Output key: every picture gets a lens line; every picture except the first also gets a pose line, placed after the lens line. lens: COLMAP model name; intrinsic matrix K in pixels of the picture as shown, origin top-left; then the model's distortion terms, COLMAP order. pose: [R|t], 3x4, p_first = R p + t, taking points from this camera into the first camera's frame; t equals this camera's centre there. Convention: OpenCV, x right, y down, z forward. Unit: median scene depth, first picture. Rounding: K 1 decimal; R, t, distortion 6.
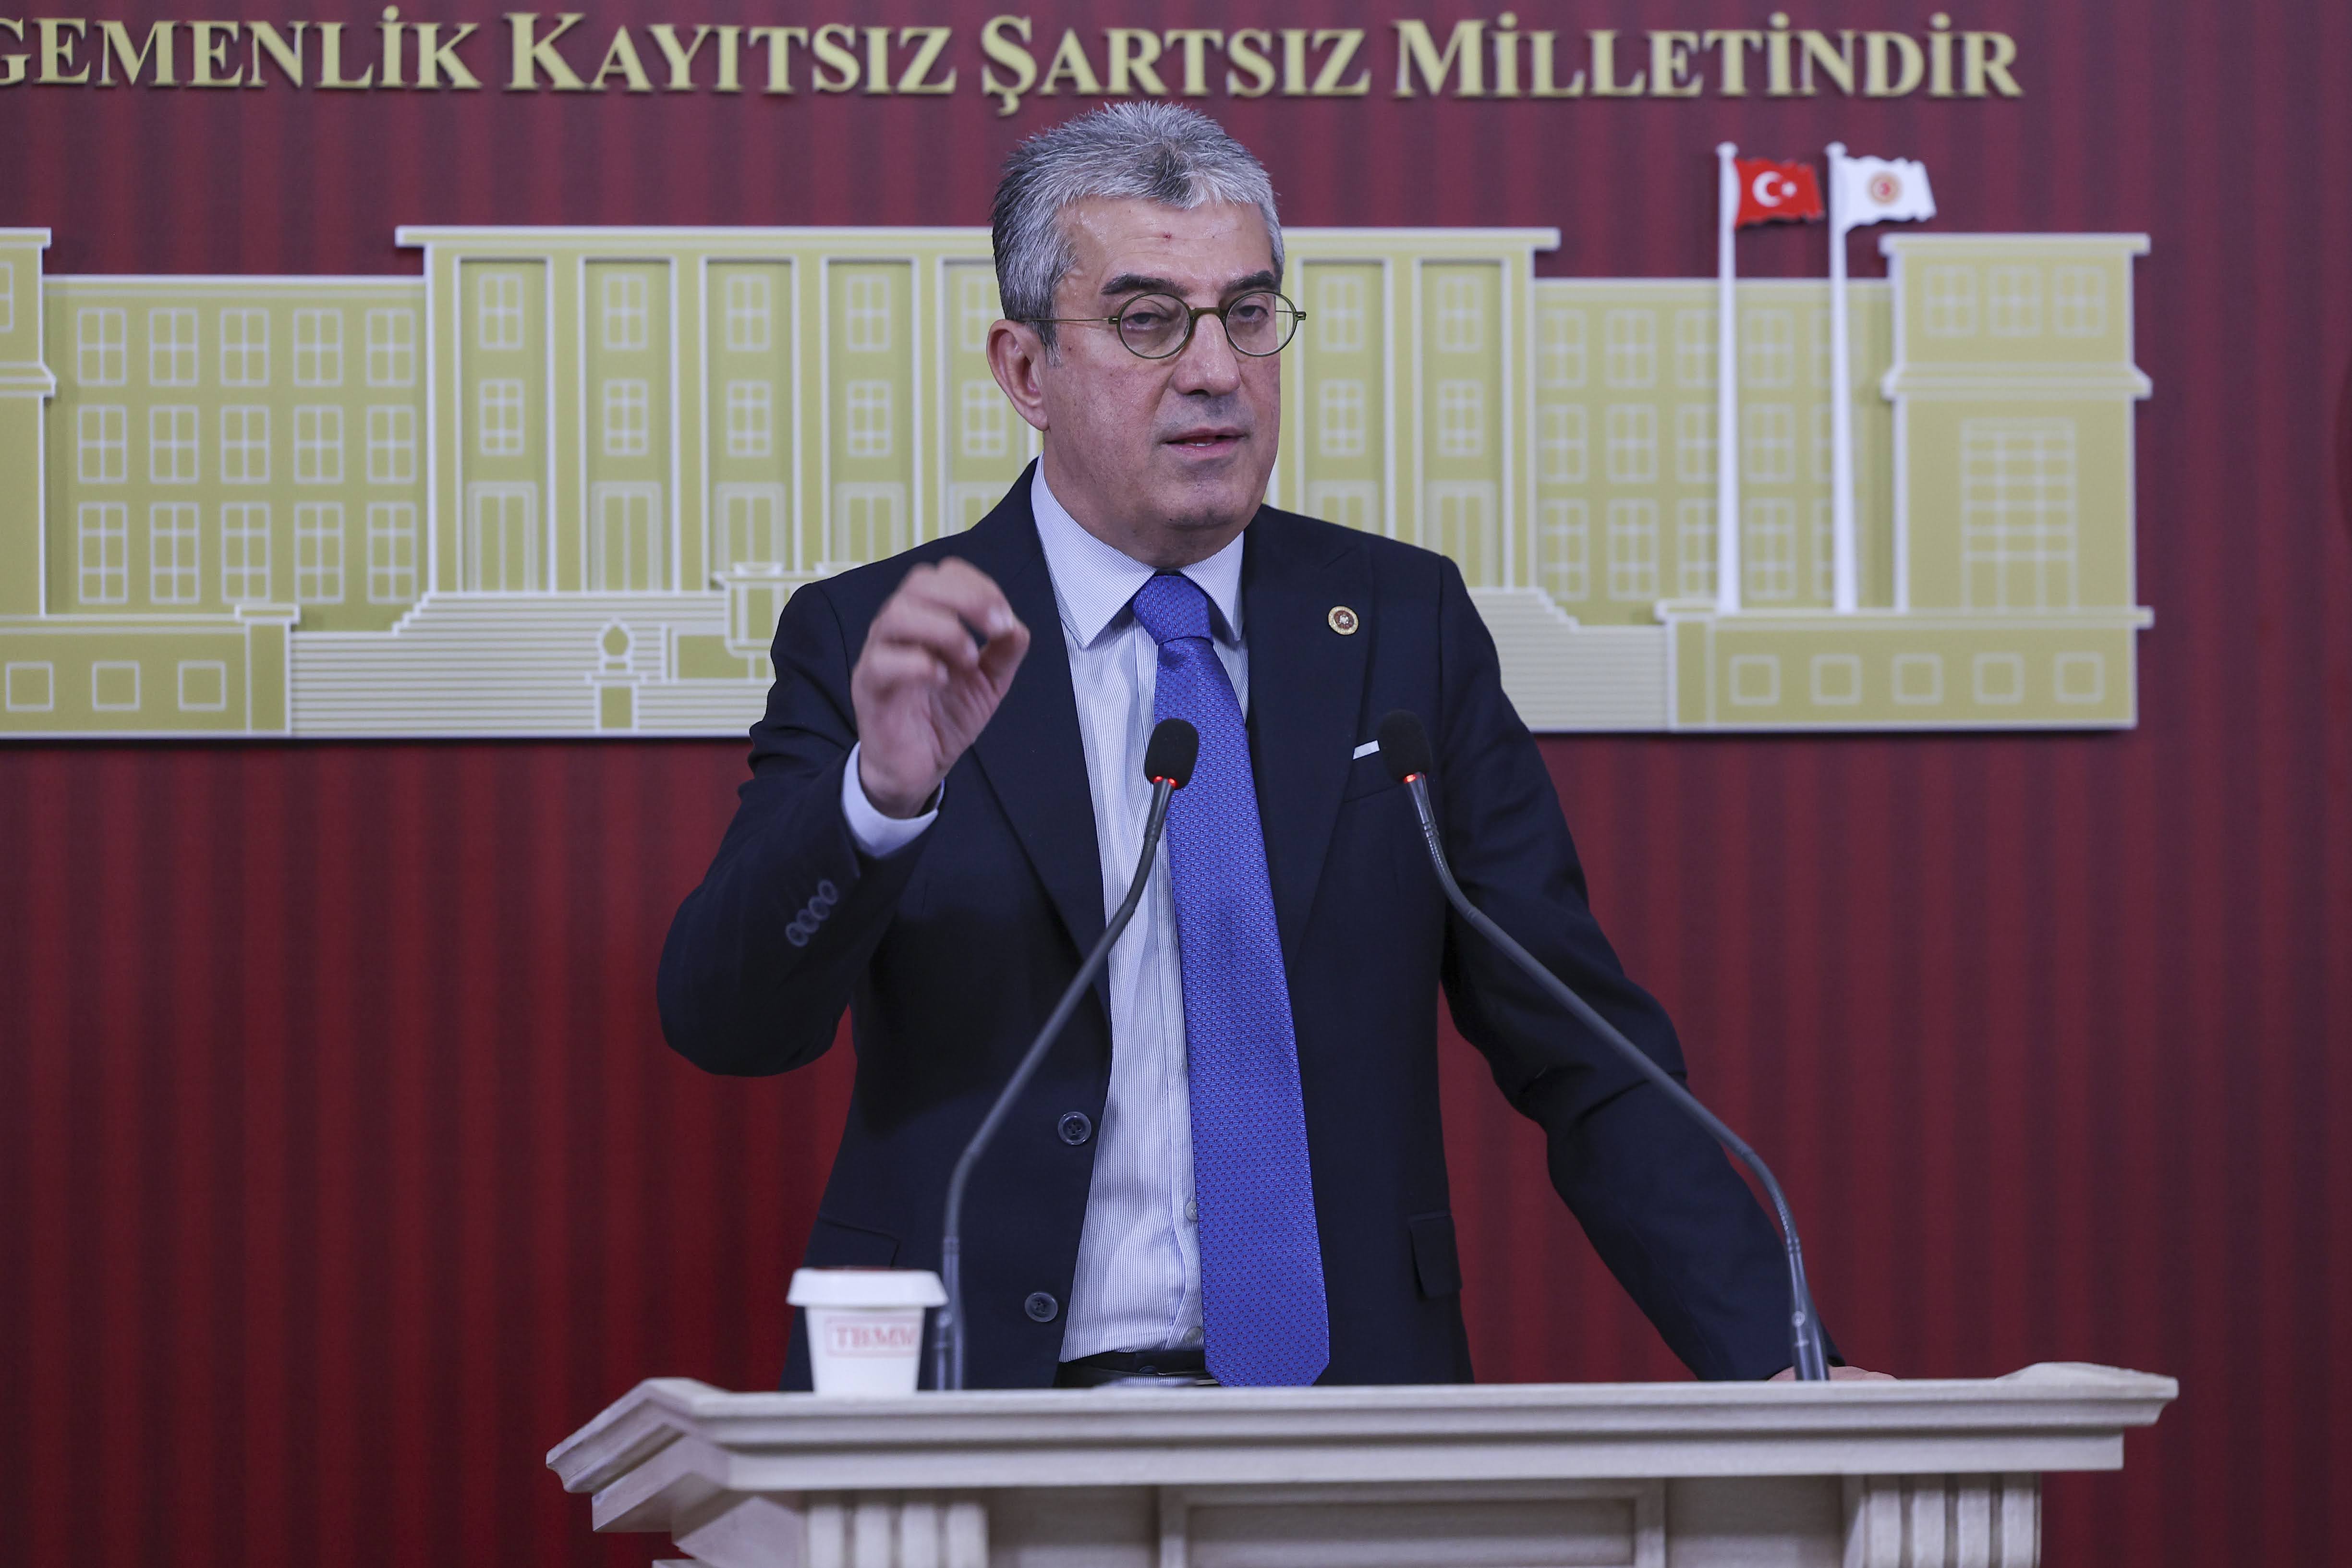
lens RADIAL K [[11182.4, 0, 1233.8], [0, 11182.4, 855.7], [0, 0, 1]] dist [0.223280, 0.000000]
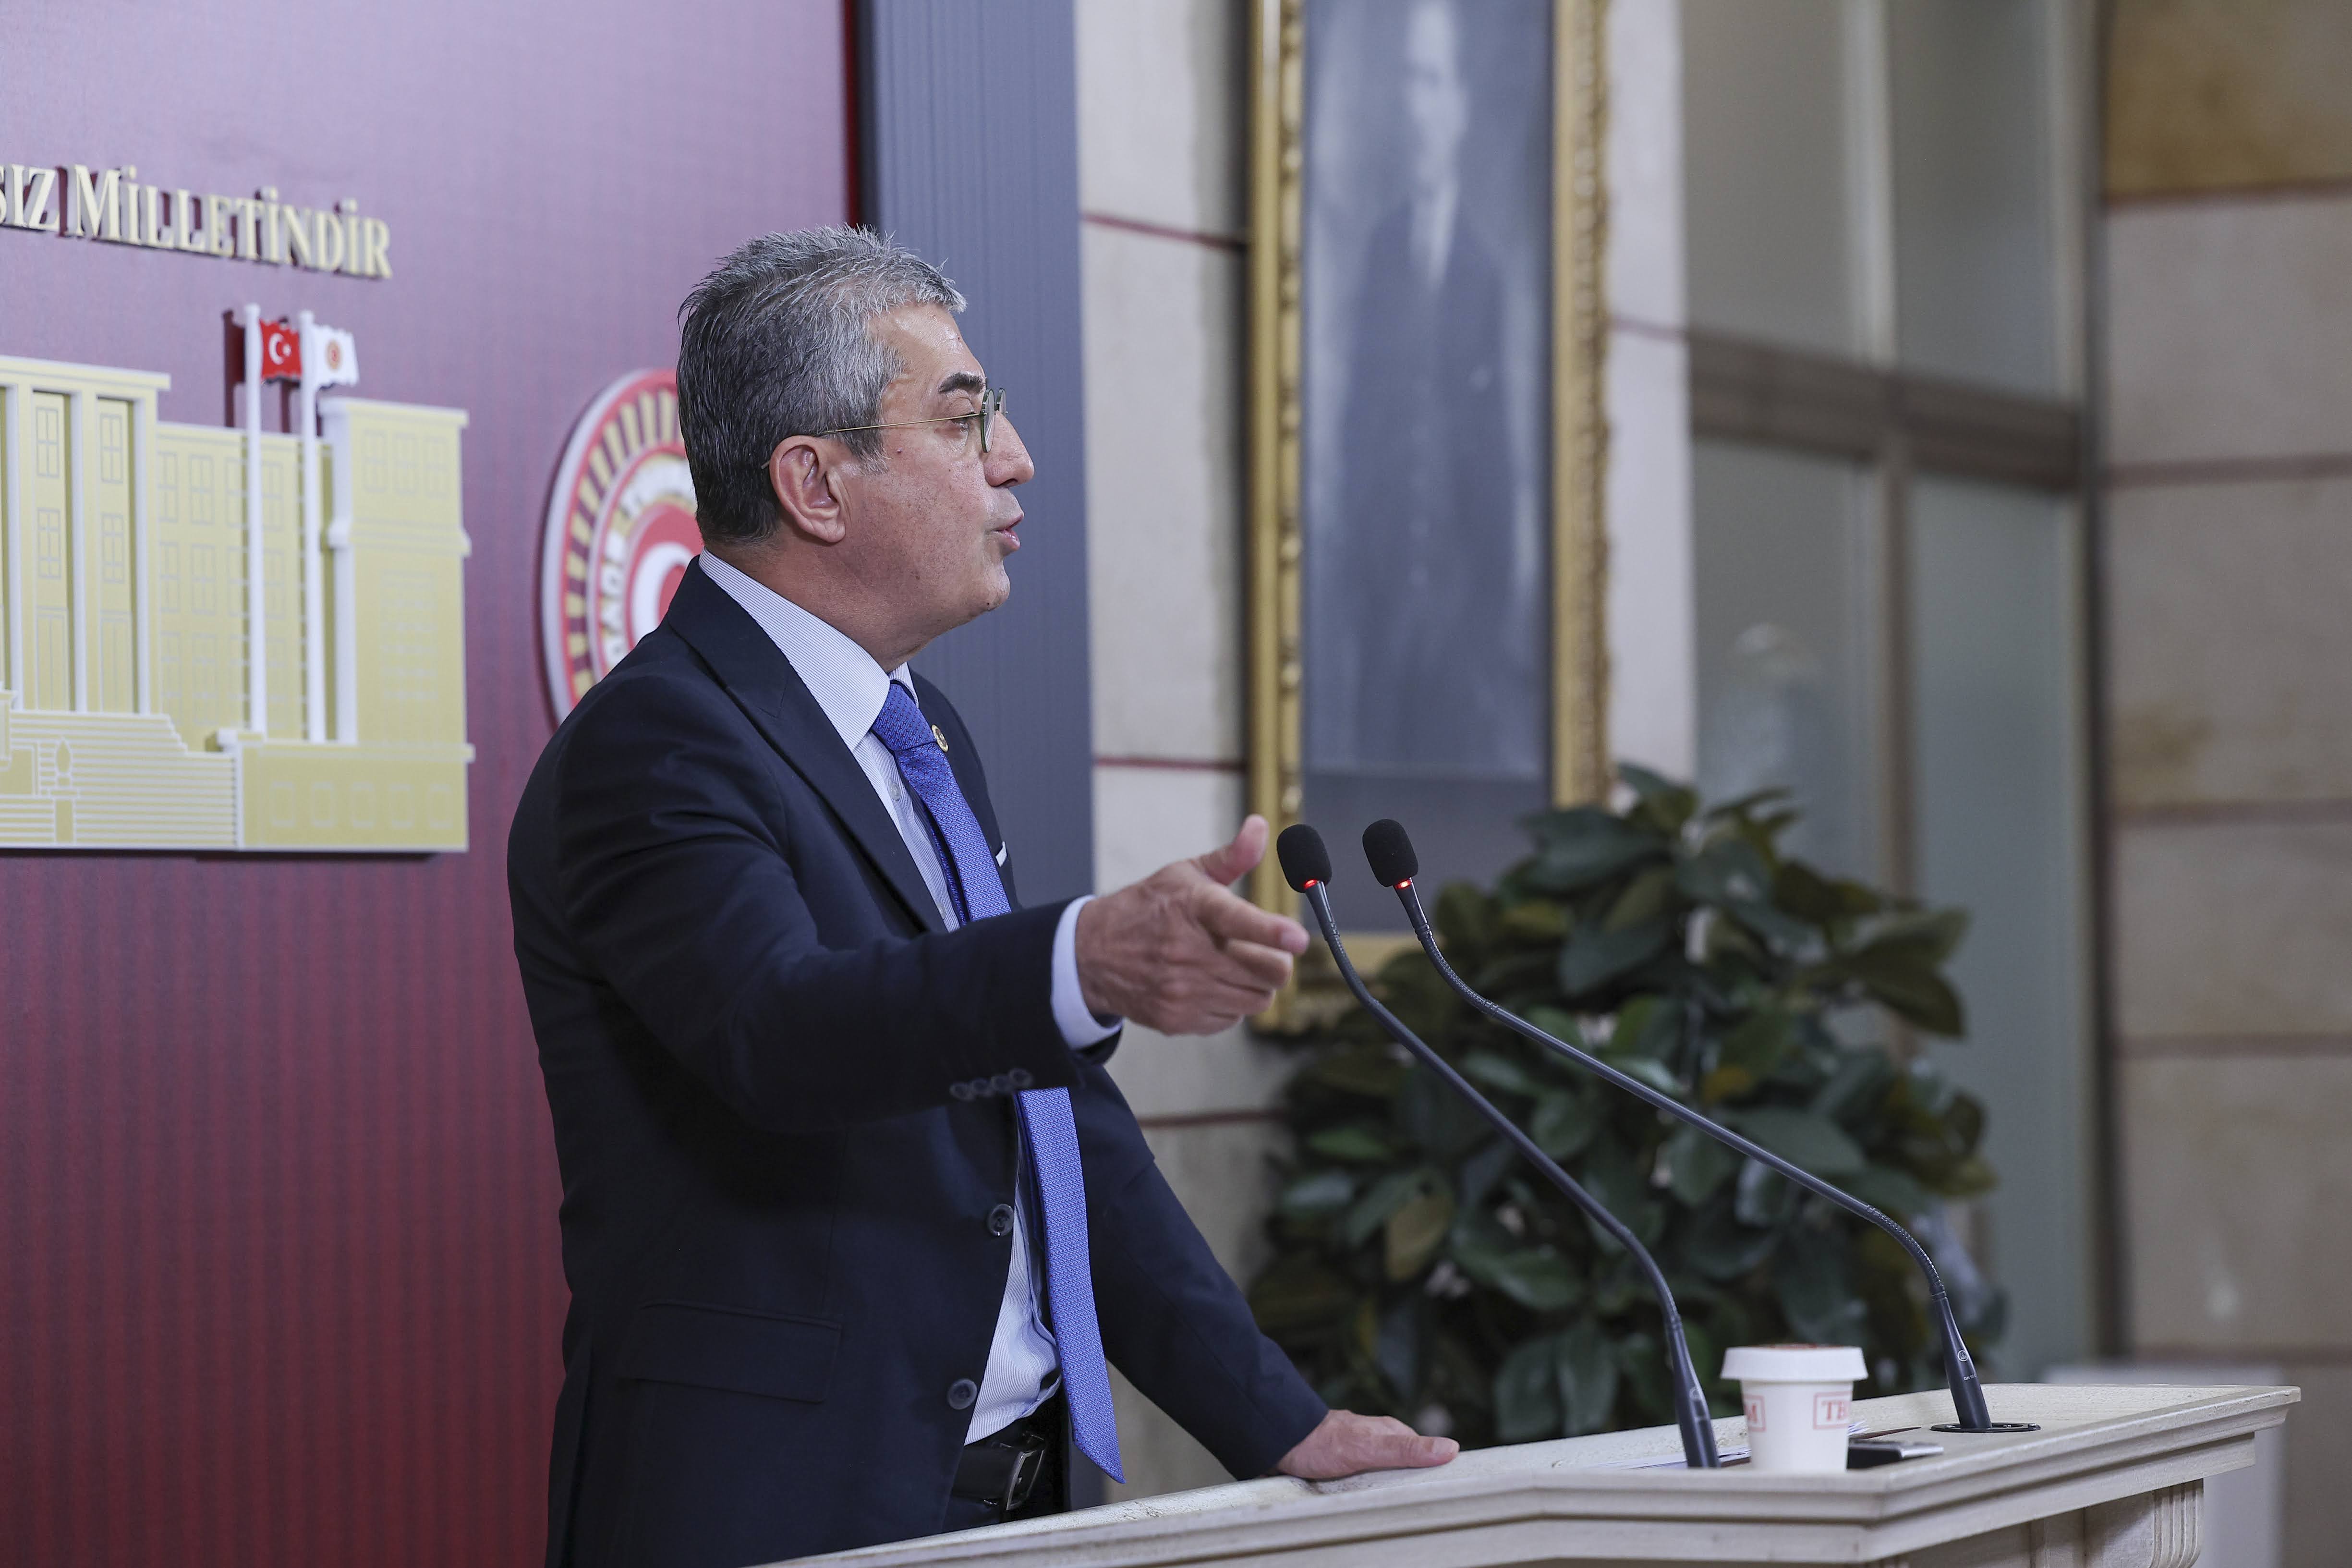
lens RADIAL K [[7726.5, 0, 1384.8], [0, 7726.5, 806.1], [0, 0, 1]] dist [0.125224, 0.000000]
pose [[0.543309, 0.012635, 0.839438, -0.519906], [0.010959, 0.999695, -0.022140, 0.002111], [-0.839462, 0.021228, 0.543004, 0.507702]]
